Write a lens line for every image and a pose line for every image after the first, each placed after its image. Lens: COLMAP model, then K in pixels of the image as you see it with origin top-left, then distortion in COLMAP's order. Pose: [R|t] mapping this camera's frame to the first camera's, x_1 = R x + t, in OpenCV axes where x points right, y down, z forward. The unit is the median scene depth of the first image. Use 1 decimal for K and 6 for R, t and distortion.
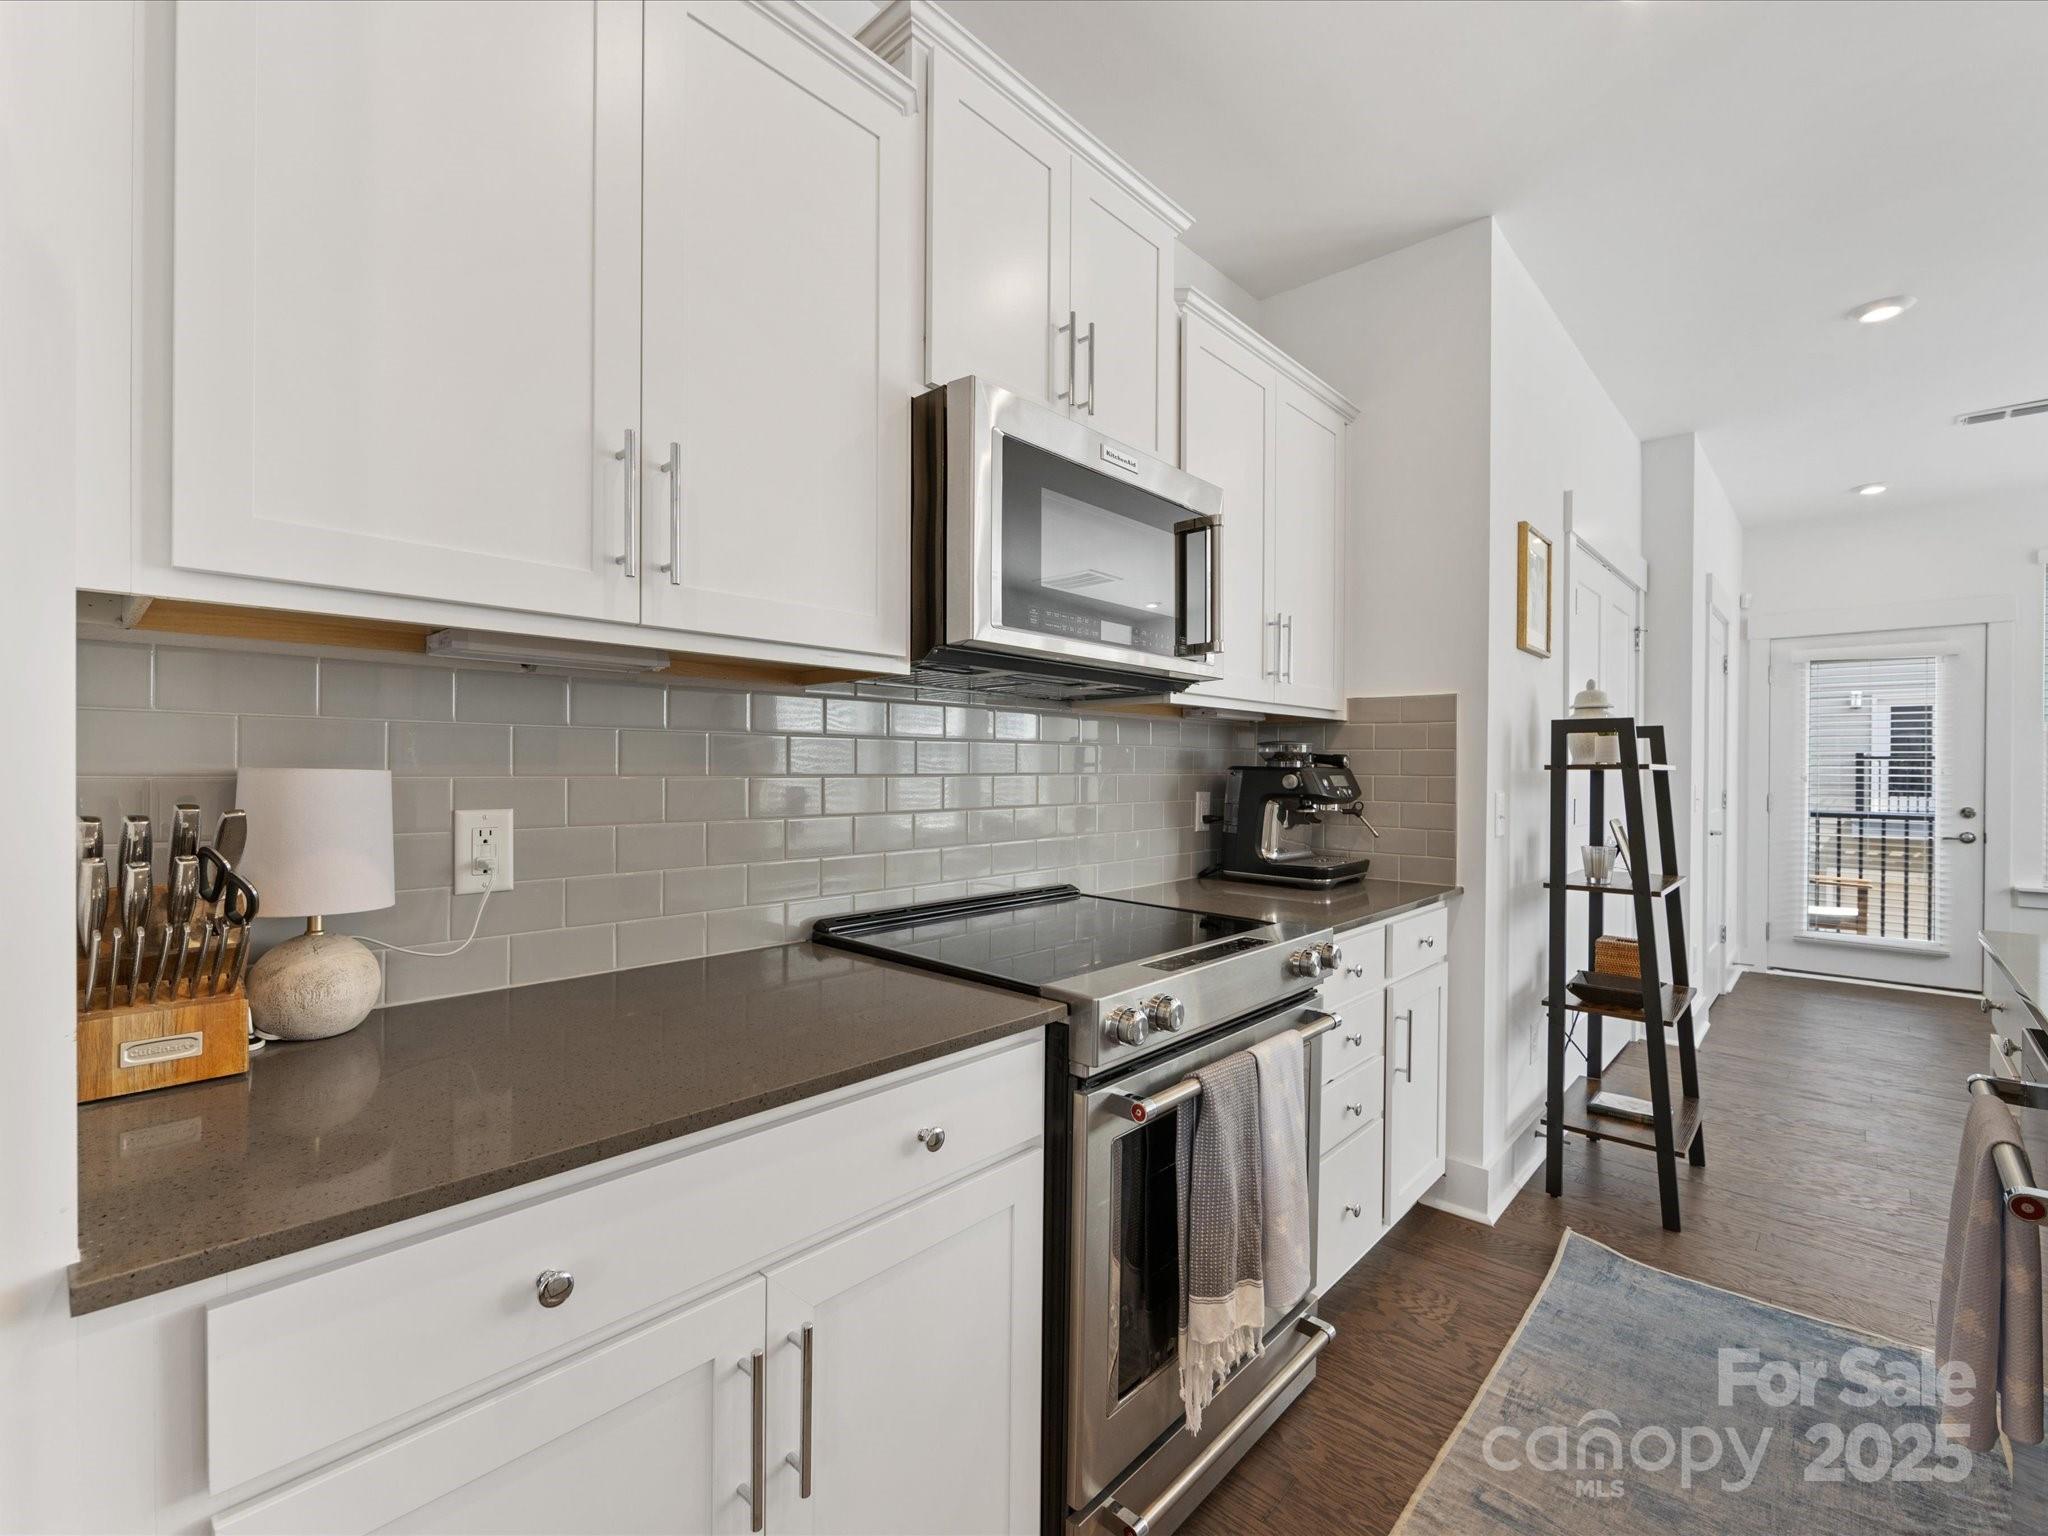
lens RADIAL K [[903.0, 0, 1022.0], [0, 903.0, 776.0], [0, 0, 1]] dist [-0.000300, -0.000151]
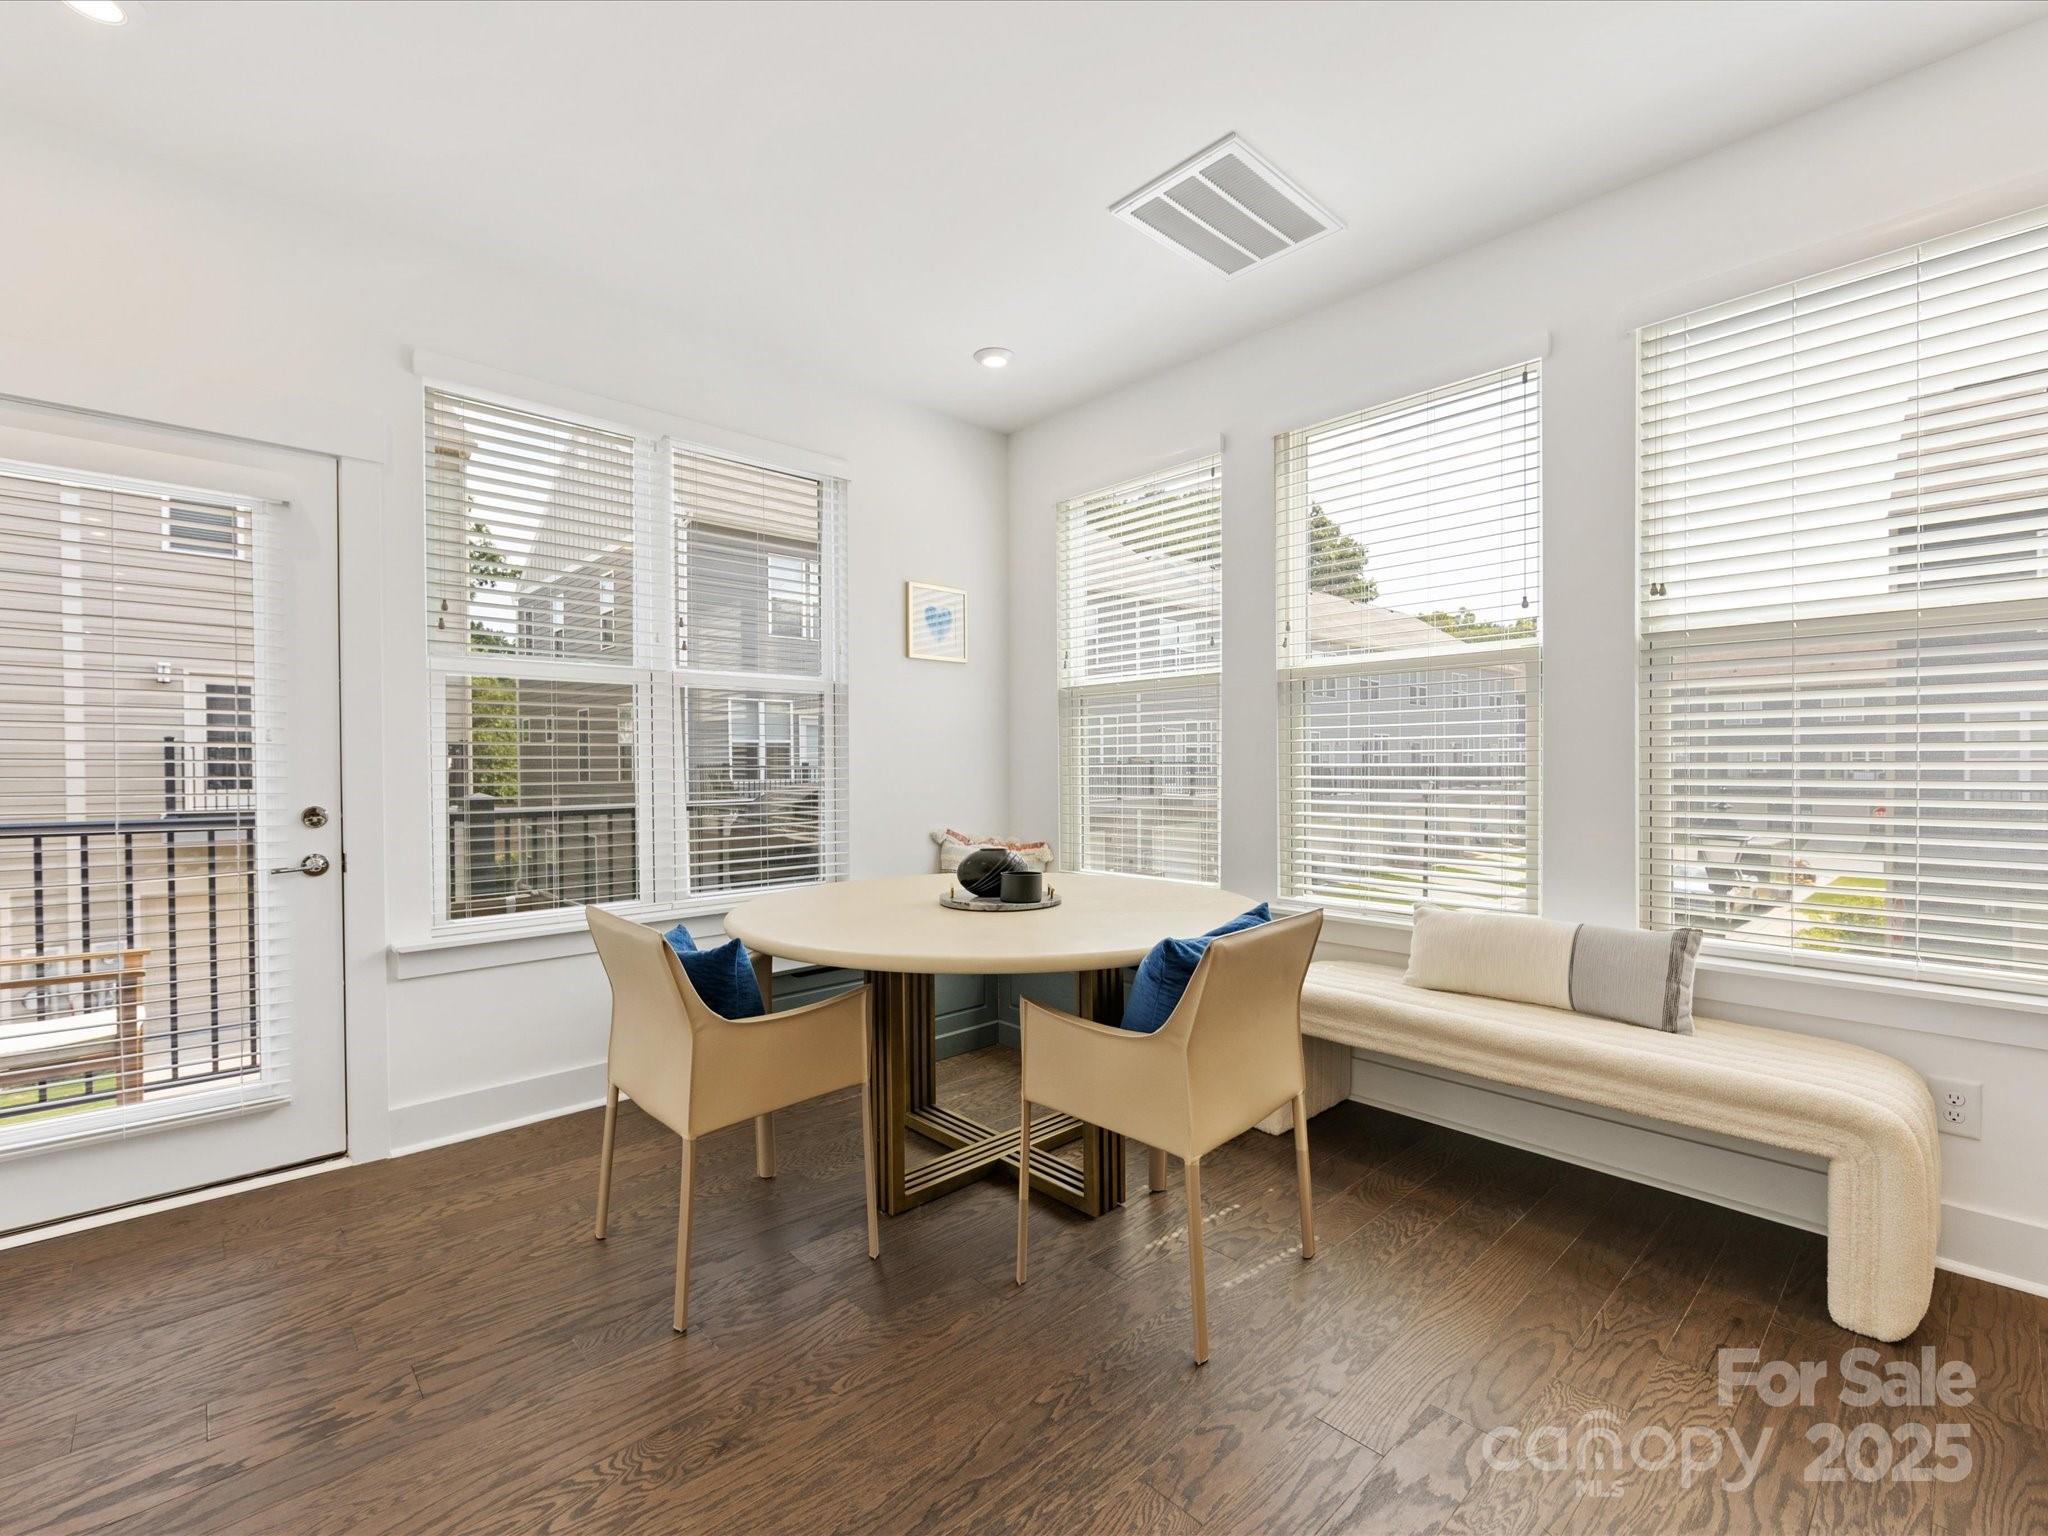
lens RADIAL K [[903.0, 0, 1020.5], [0, 903.0, 769.1], [0, 0, 1]] dist [-0.000300, -0.000151]
pose [[0.073691, -0.011446, 0.997215, 0.155955], [0.012841, 0.999862, 0.010527, 0.002502], [-0.997198, 0.012029, 0.073828, 0.157419]]
